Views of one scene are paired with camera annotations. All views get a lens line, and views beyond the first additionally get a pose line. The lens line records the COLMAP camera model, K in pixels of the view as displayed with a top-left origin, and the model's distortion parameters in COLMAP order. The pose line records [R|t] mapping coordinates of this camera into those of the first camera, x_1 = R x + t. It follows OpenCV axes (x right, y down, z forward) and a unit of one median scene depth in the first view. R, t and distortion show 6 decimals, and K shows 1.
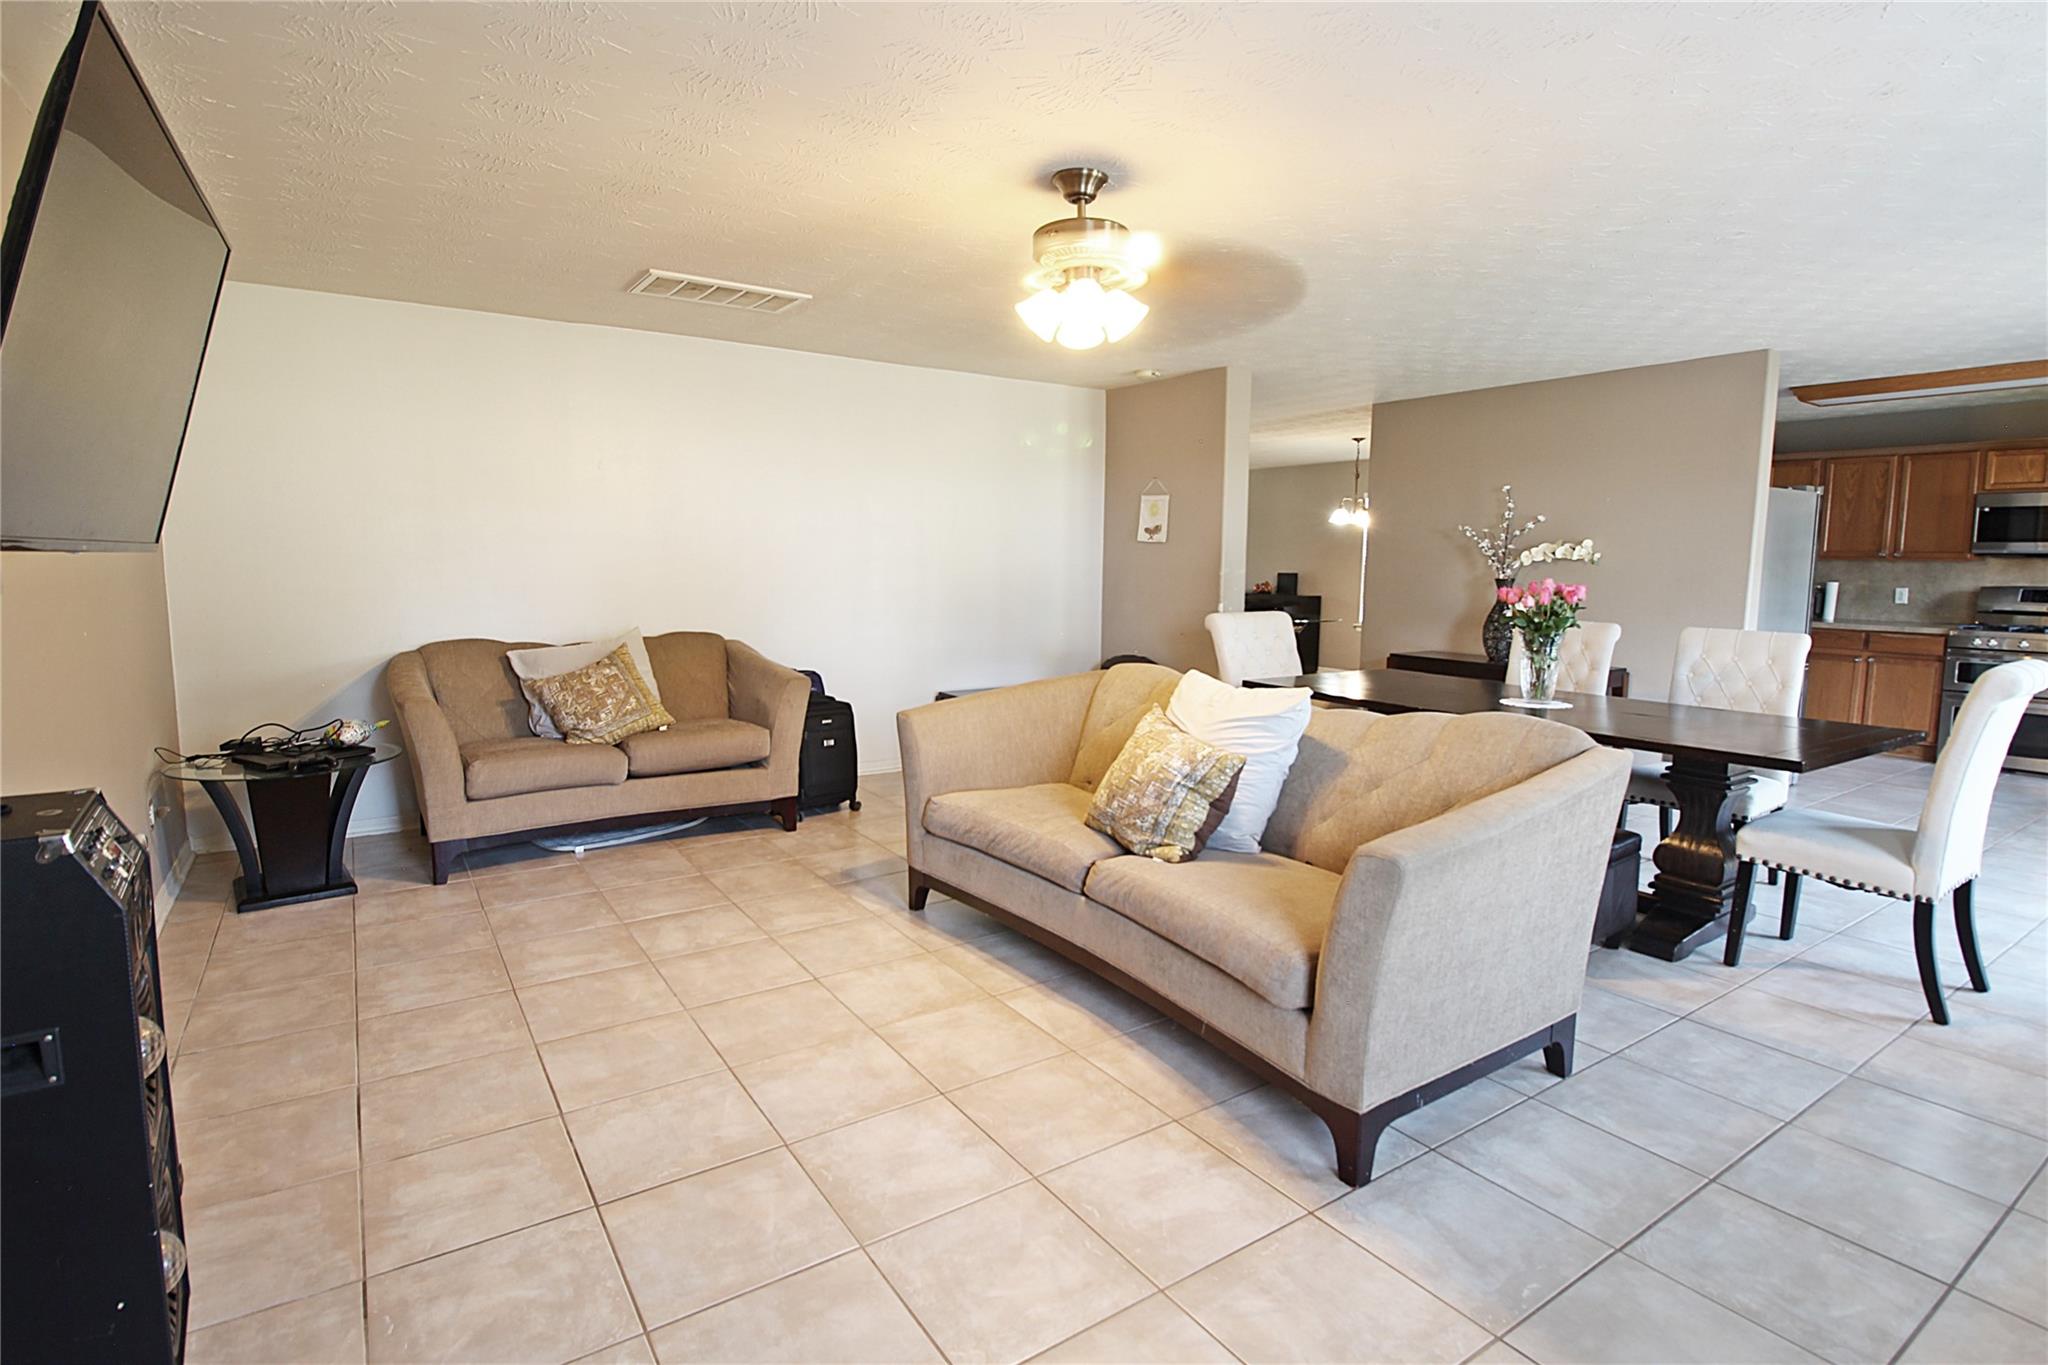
lens RADIAL K [[1001.9, 0, 1019.6], [0, 1001.9, 673.8], [0, 0, 1]] dist [0.001985, -0.016652]
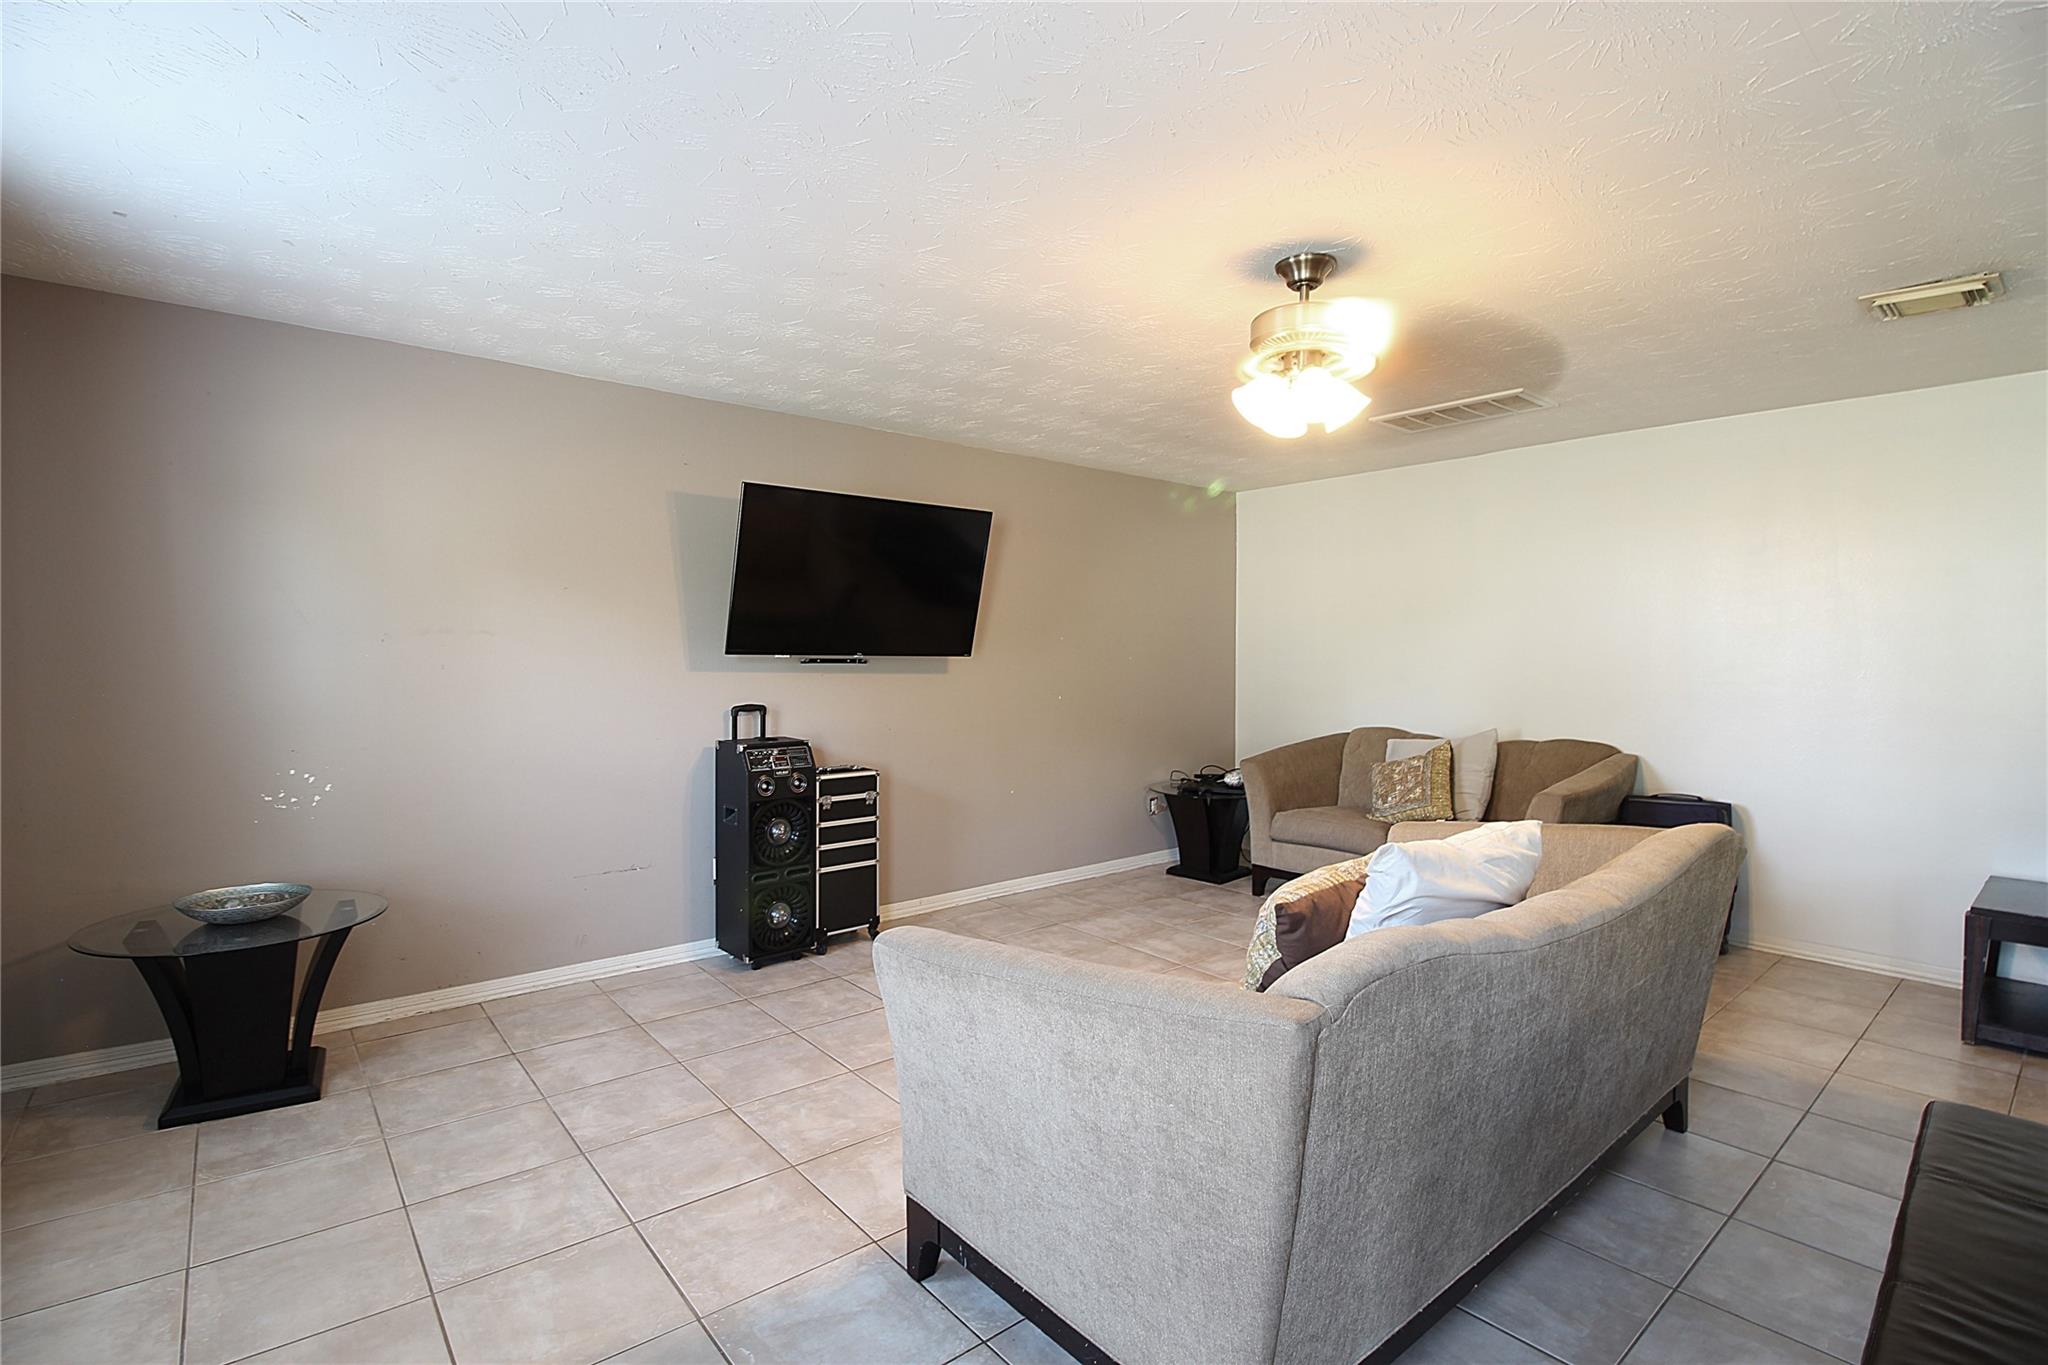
lens RADIAL K [[954.1, 0, 1021.5], [0, 954.1, 677.9], [0, 0, 1]] dist [0.001400, -0.015677]
pose [[0.101506, 0.014876, -0.994724, 0.939200], [-0.118846, 0.992909, 0.002722, -0.072983], [0.987711, 0.117943, 0.102554, 0.681076]]
